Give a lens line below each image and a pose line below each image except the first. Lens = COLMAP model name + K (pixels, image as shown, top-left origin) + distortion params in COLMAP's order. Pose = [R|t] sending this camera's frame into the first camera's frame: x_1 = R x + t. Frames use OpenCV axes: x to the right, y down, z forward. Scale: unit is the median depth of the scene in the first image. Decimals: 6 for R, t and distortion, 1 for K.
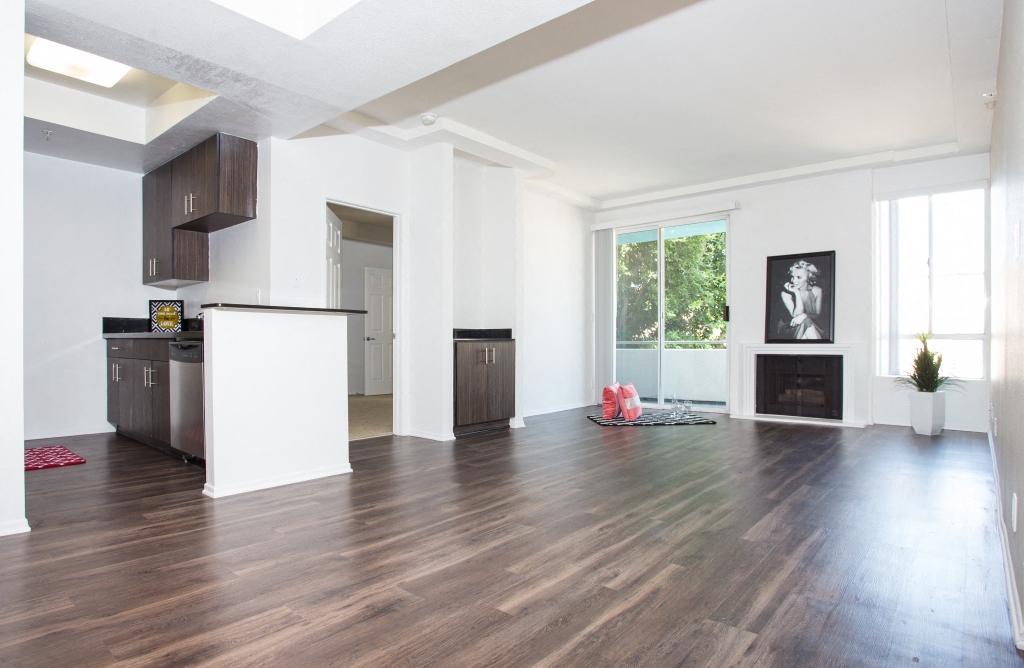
lens RADIAL K [[558.2, 0, 478.5], [0, 558.2, 338.6], [0, 0, 1]] dist [-0.002470, -0.000515]
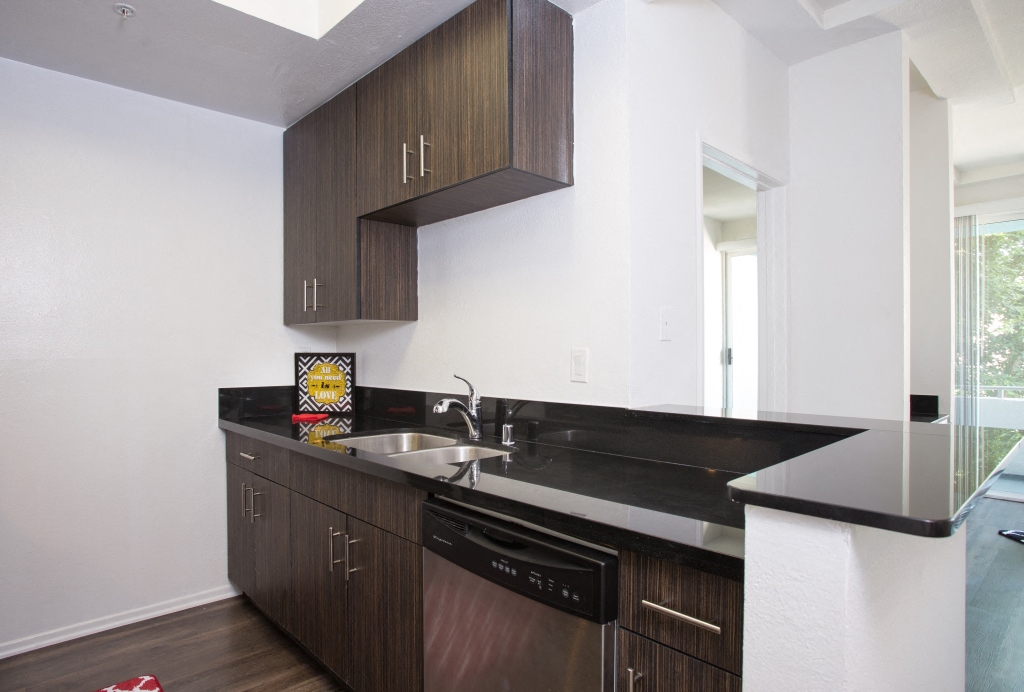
lens RADIAL K [[577.6, 0, 512.0], [0, 577.6, 346.0], [0, 0, 1]] dist [-0.024279, -0.000180]
pose [[0.998087, -0.006023, -0.061529, -0.324839], [0.005552, 0.999954, -0.007824, -0.066993], [0.061573, 0.007467, 0.998075, 0.423073]]
